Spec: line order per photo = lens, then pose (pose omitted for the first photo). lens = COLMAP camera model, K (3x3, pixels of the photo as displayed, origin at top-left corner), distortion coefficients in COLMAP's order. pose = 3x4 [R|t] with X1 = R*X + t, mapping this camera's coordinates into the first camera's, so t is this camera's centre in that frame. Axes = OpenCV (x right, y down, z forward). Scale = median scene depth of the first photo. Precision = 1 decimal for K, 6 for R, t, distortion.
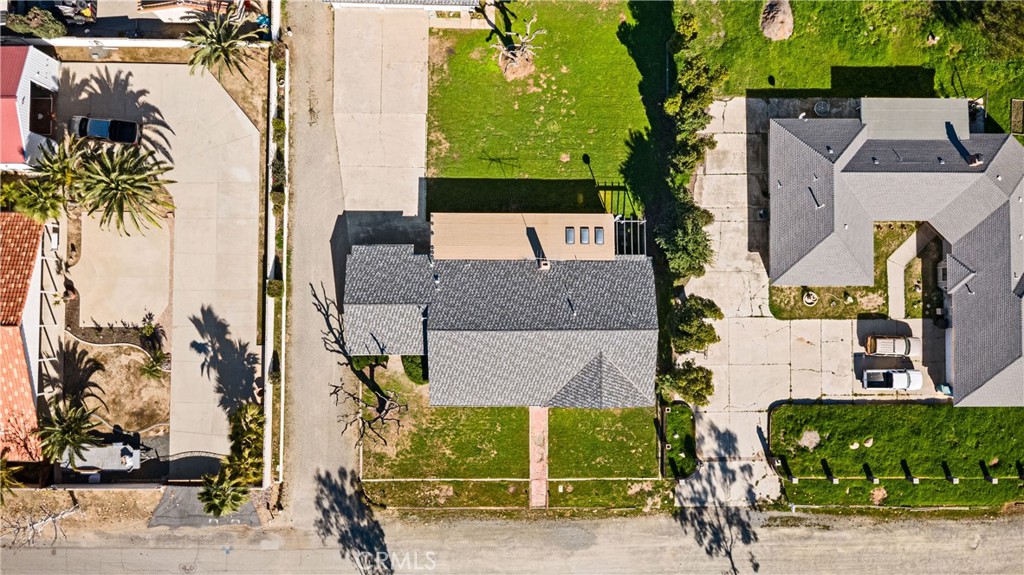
lens RADIAL K [[720.4, 0, 511.0], [0, 720.4, 262.3], [0, 0, 1]] dist [0.009894, -0.001506]
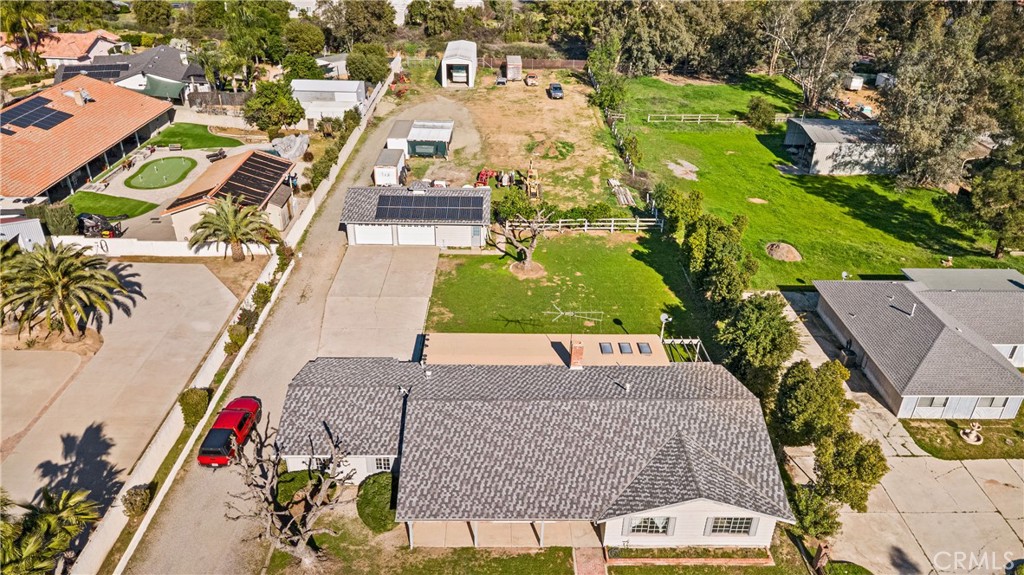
lens RADIAL K [[724.5, 0, 510.6], [0, 724.5, 268.2], [0, 0, 1]] dist [0.011229, -0.007730]
pose [[0.999889, -0.011889, 0.009007, -0.024215], [0.013699, 0.493061, -0.869887, 0.564975], [0.005902, 0.869913, 0.493169, 0.523042]]
